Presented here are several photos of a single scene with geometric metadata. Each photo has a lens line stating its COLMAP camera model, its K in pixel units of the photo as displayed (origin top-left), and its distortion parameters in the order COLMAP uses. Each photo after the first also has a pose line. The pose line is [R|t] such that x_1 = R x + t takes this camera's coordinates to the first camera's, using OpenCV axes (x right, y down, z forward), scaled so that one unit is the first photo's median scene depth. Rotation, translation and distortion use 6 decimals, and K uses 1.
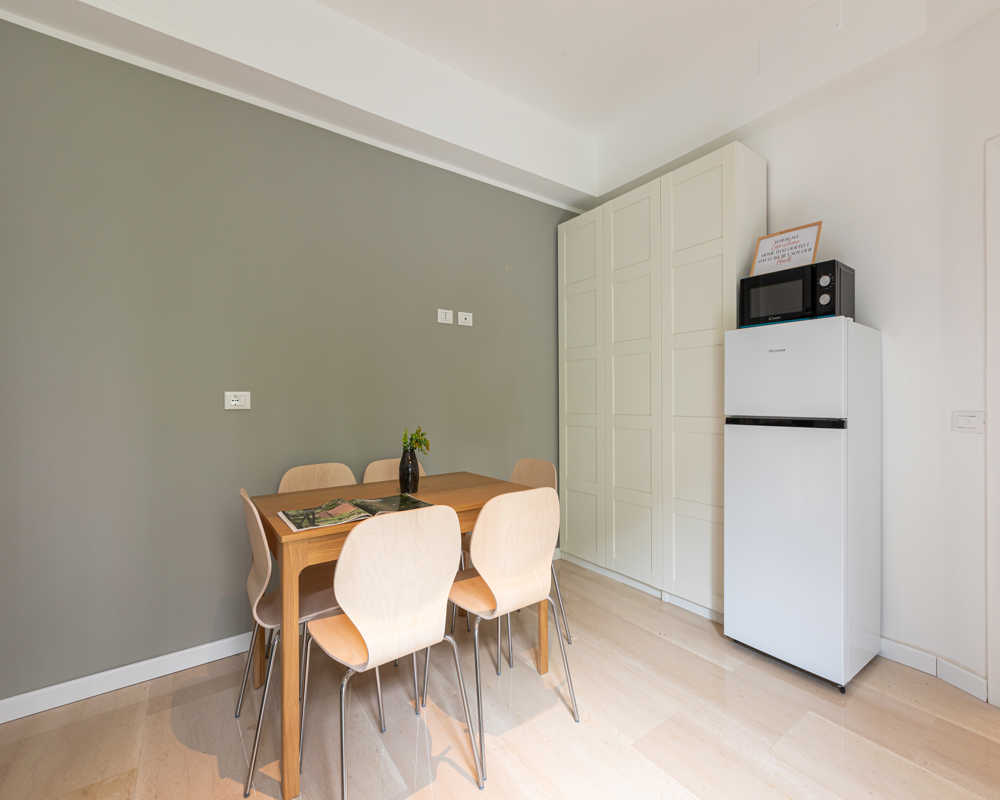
lens RADIAL K [[443.5, 0, 496.6], [0, 443.5, 401.2], [0, 0, 1]] dist [0.002163, -0.000698]
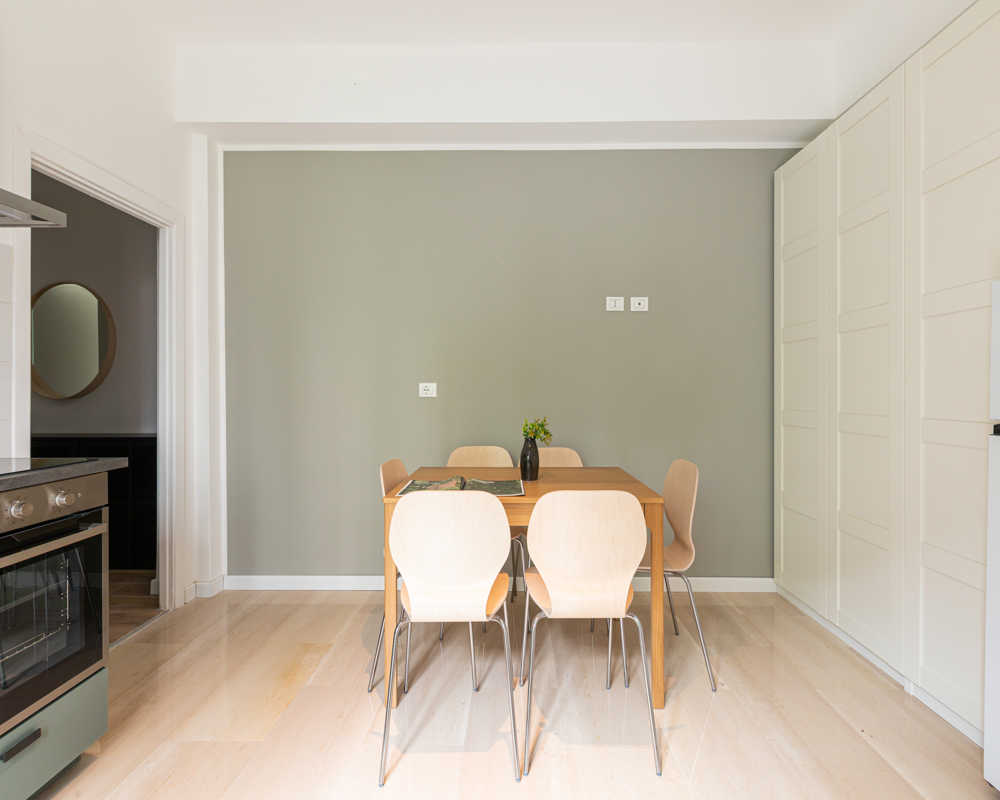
lens RADIAL K [[443.5, 0, 506.7], [0, 443.5, 394.1], [0, 0, 1]] dist [0.002163, -0.000698]
pose [[0.808170, 0.012882, -0.588808, 0.338605], [-0.010063, 0.999917, 0.008065, -0.002500], [0.588863, -0.000592, 0.808233, 0.117507]]
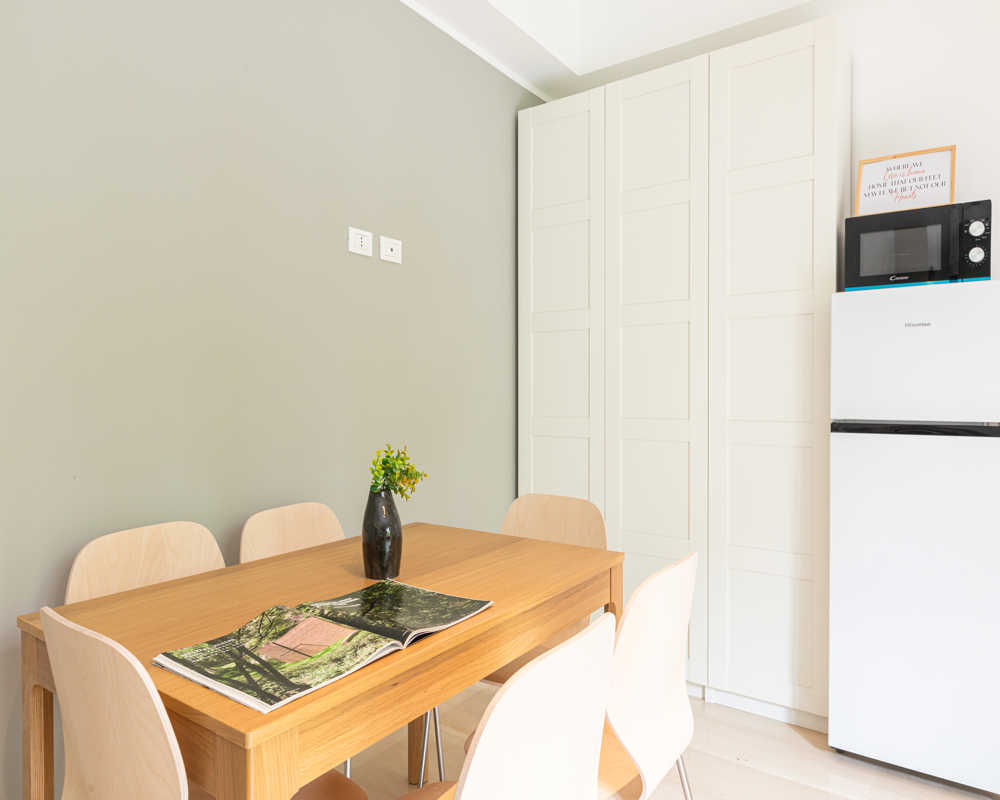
lens RADIAL K [[650.6, 0, 491.8], [0, 650.6, 402.9], [0, 0, 1]] dist [-0.001392, -0.000209]
pose [[0.947088, 0.002936, 0.320960, -0.286056], [-0.005289, 0.999965, 0.006460, 0.003601], [-0.320929, -0.007816, 0.947071, 0.235574]]
